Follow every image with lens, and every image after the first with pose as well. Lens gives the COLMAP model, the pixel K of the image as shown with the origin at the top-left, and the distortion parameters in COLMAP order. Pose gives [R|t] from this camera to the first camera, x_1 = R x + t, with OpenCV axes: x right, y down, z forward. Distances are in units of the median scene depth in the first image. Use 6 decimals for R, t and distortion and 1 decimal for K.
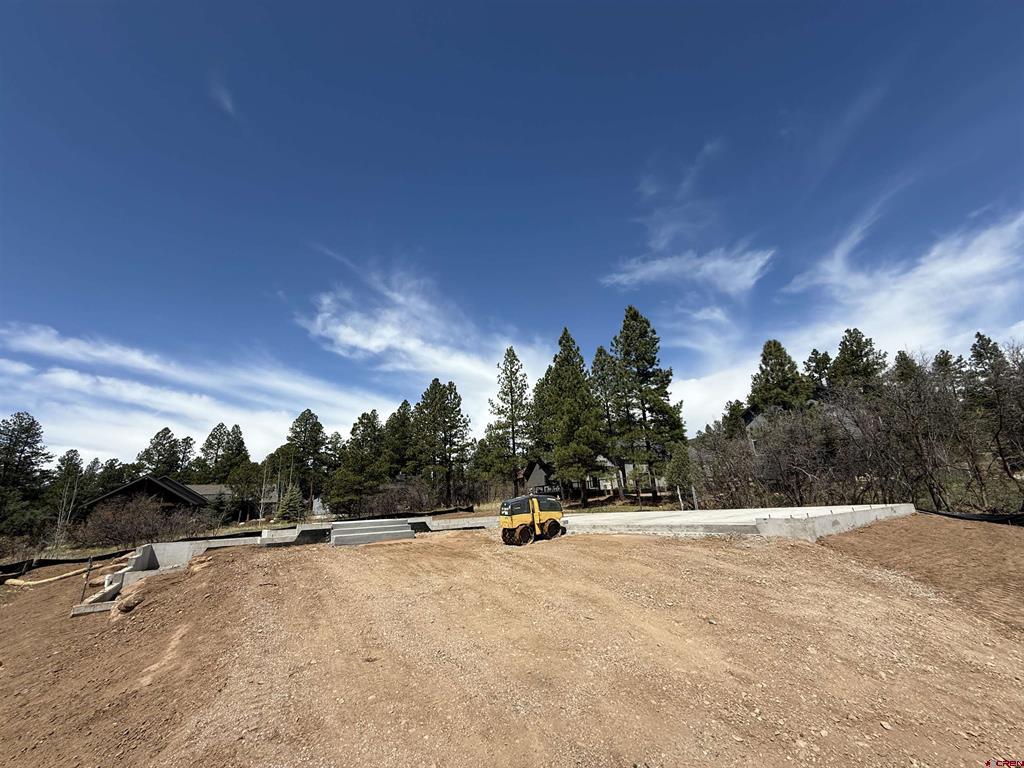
lens RADIAL K [[406.7, 0, 512.7], [0, 406.7, 387.7], [0, 0, 1]] dist [-0.000703, -0.000315]
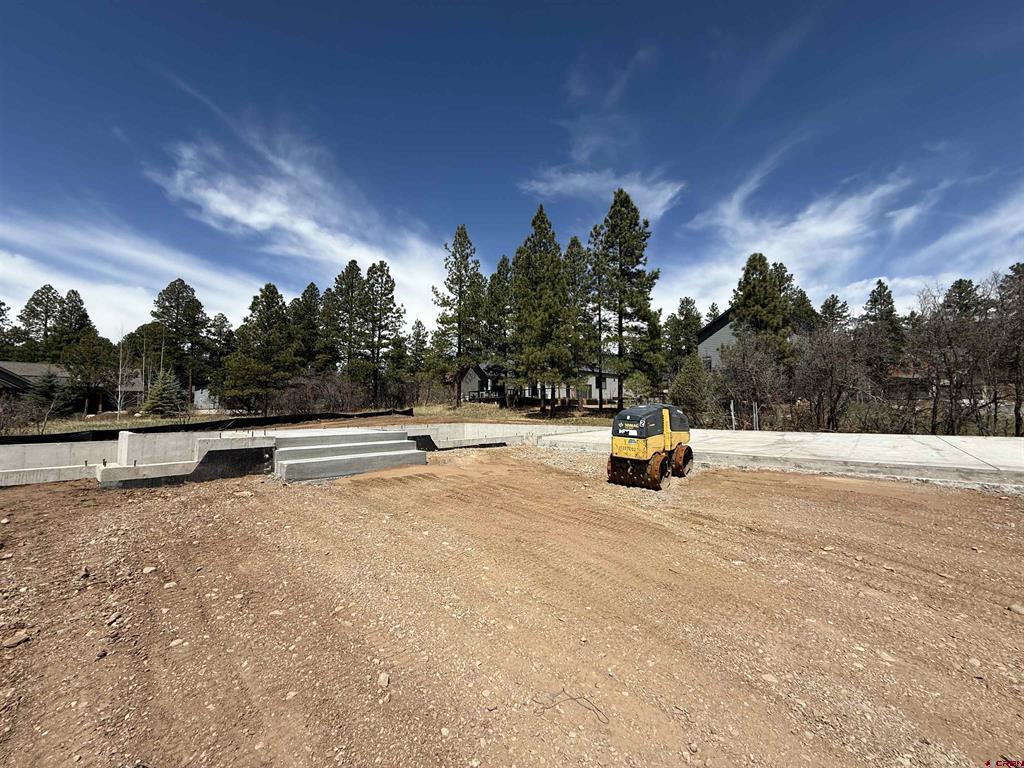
lens RADIAL K [[406.7, 0, 512.7], [0, 406.7, 387.7], [0, 0, 1]] dist [-0.000703, -0.000315]
pose [[0.972608, 0.061246, 0.224236, -0.069013], [-0.109657, 0.971469, 0.210293, 0.034662], [-0.204959, -0.229121, 0.951575, 0.120029]]
